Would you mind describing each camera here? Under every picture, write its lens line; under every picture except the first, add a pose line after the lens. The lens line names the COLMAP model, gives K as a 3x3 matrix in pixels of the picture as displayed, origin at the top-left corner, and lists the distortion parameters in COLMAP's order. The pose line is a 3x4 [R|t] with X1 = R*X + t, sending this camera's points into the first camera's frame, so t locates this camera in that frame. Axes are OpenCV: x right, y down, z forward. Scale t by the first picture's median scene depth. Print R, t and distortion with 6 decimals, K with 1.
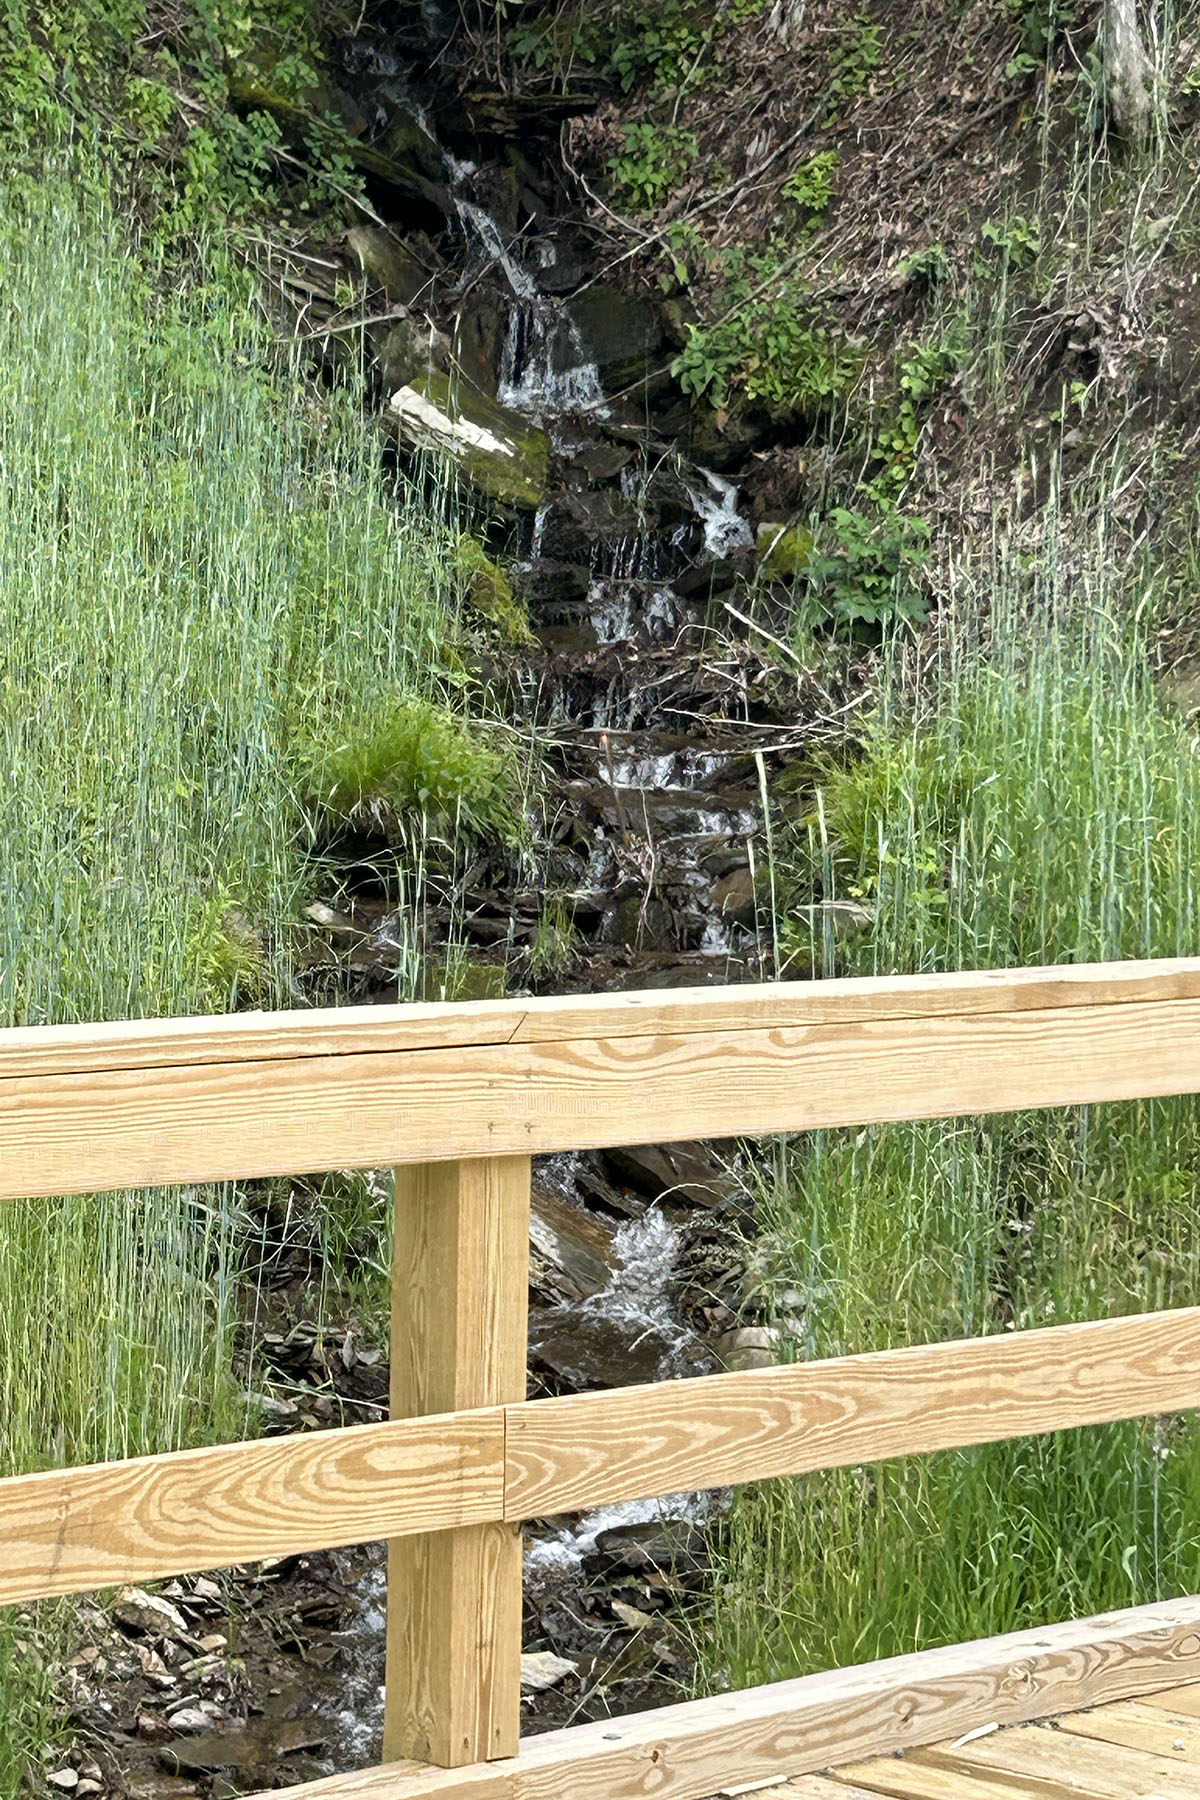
lens RADIAL K [[5264.2, 0, 600.0], [0, 5264.2, 900.0], [0, 0, 1]] dist [0.258118, -0.244091]
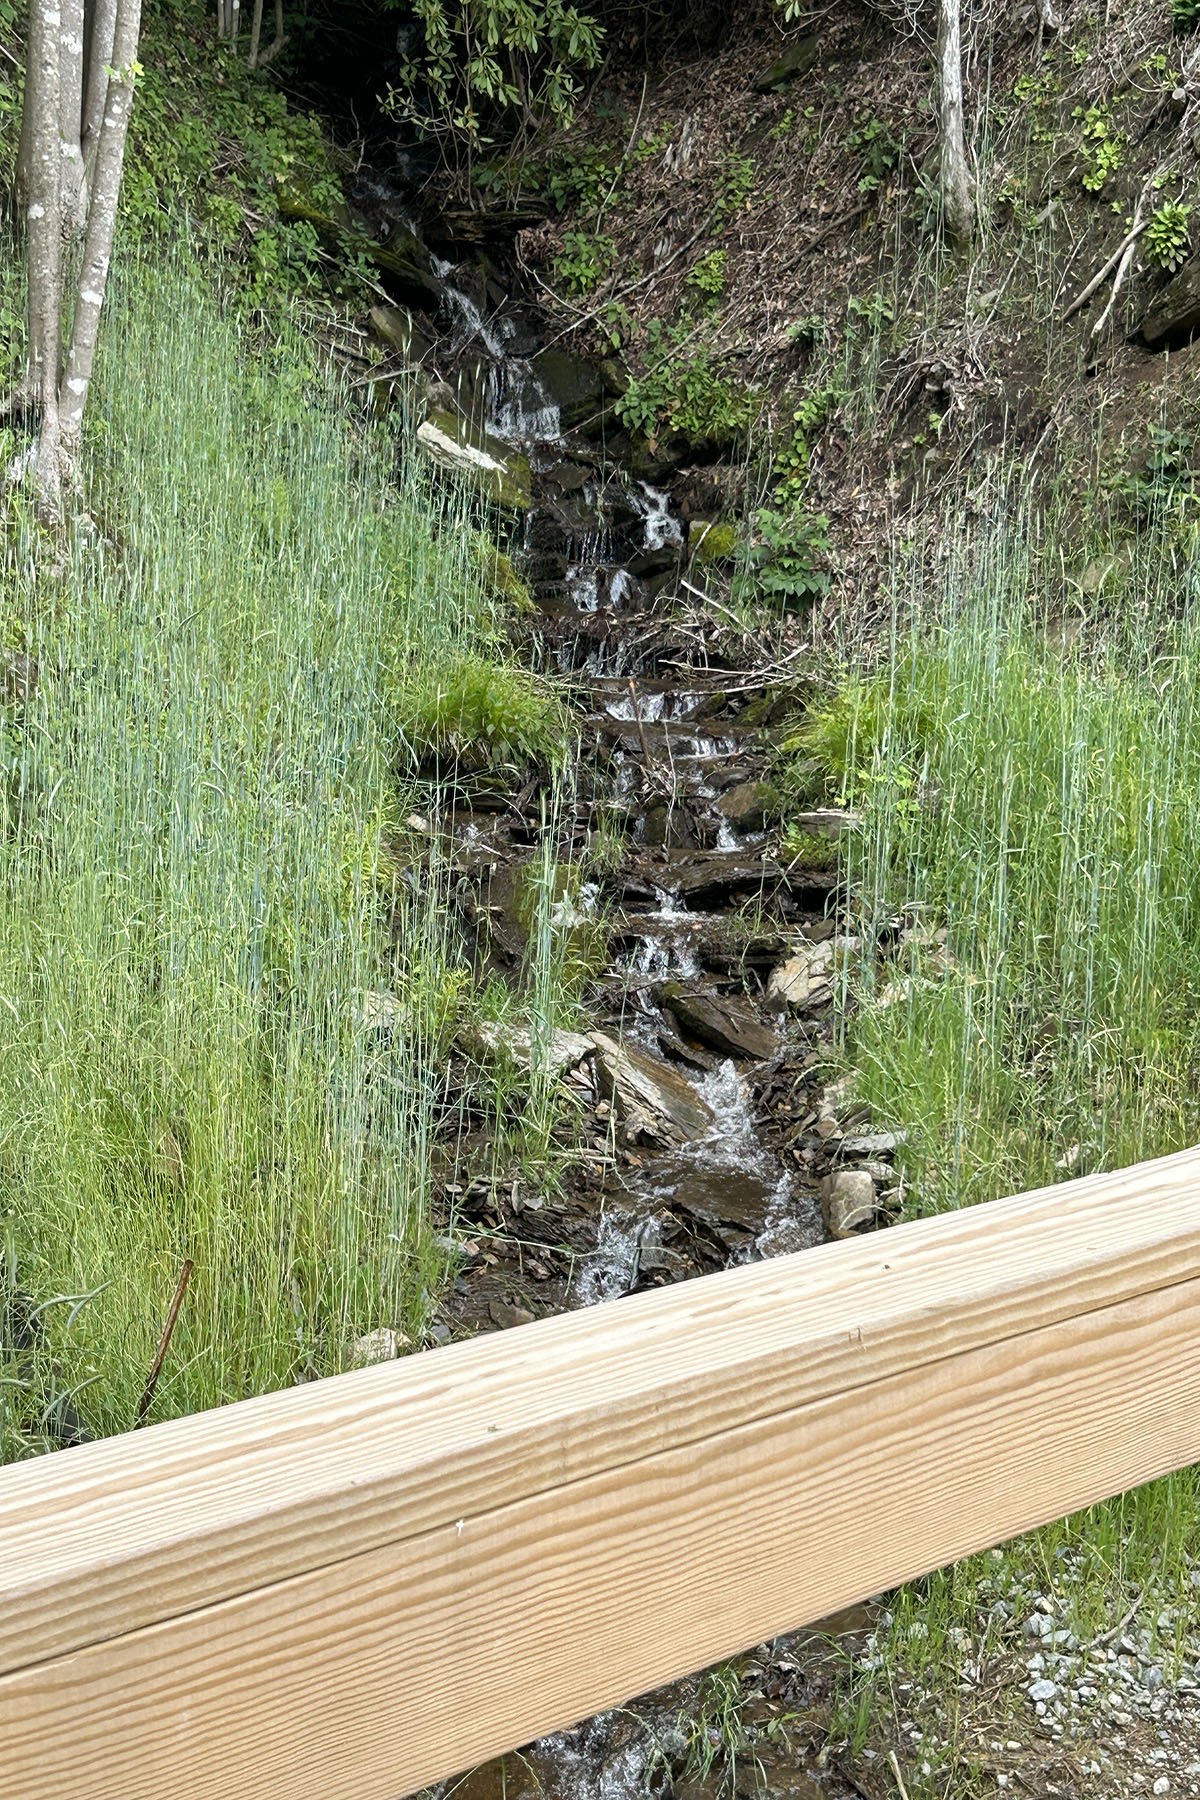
lens RADIAL K [[3056.0, 0, 600.0], [0, 3056.0, 900.0], [0, 0, 1]] dist [0.201997, -0.738811]
pose [[0.996622, -0.017769, 0.080180, -0.057007], [0.014146, 0.998863, 0.045520, -0.009962], [-0.080898, -0.044232, 0.995740, 0.204952]]
